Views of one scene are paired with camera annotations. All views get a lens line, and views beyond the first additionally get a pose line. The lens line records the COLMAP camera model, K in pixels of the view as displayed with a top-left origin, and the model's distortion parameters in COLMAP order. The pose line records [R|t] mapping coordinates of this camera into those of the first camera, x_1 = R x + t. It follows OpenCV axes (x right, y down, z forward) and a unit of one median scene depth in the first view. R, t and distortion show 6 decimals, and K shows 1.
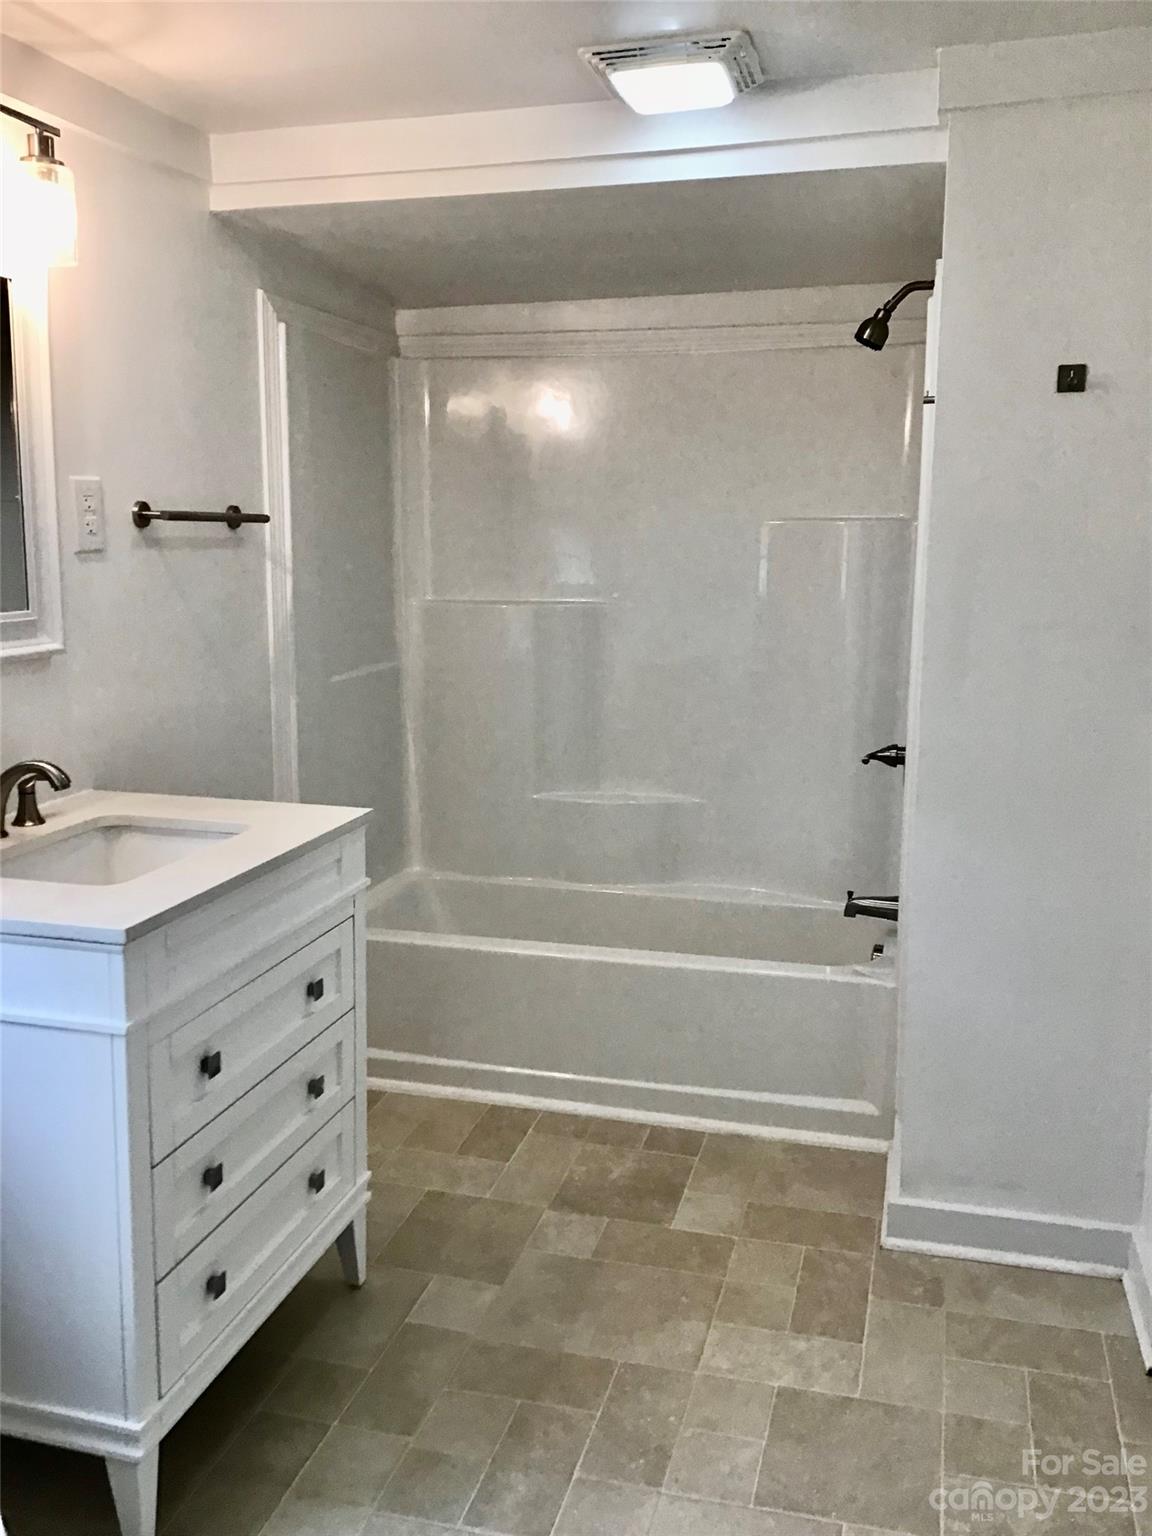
lens RADIAL K [[1369.2, 0, 571.4], [0, 1369.2, 736.3], [0, 0, 1]] dist [0.138344, -0.240178]
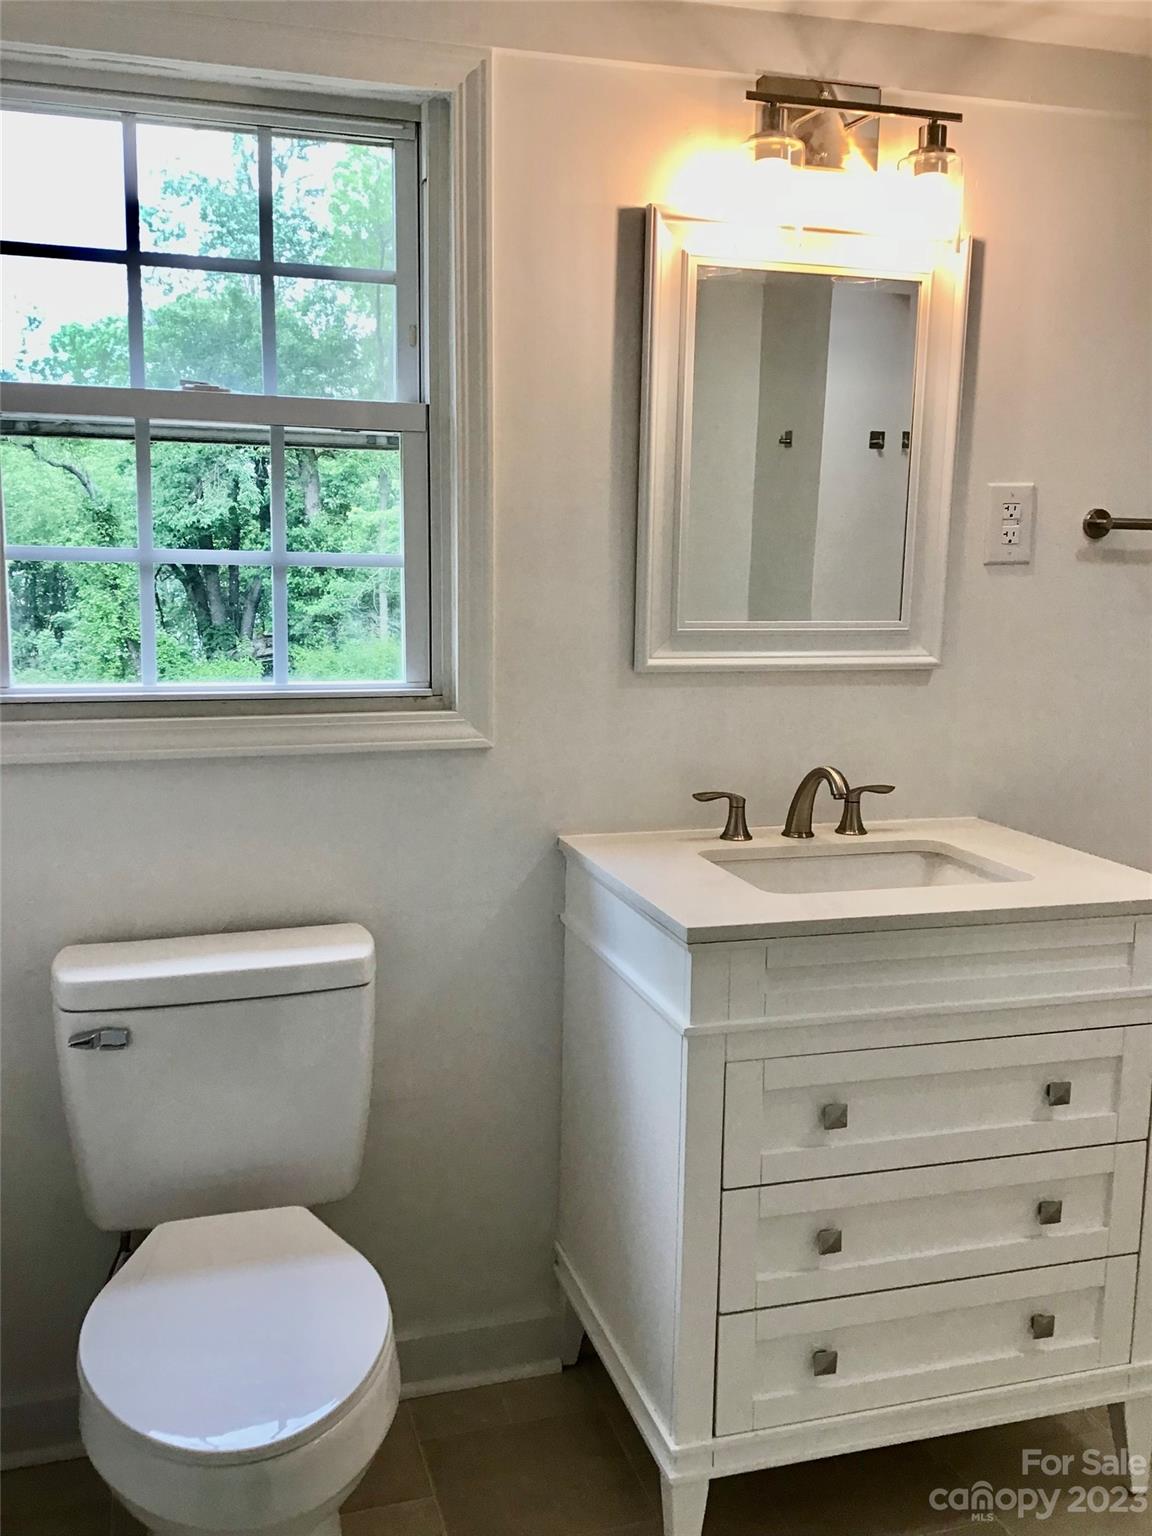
lens RADIAL K [[1369.2, 0, 571.4], [0, 1369.2, 736.3], [0, 0, 1]] dist [0.138344, -0.240178]
pose [[0.524016, 0.104685, -0.845250, 0.323413], [-0.136488, 0.989913, 0.037986, -0.015096], [0.840701, 0.095461, 0.533019, 0.294886]]
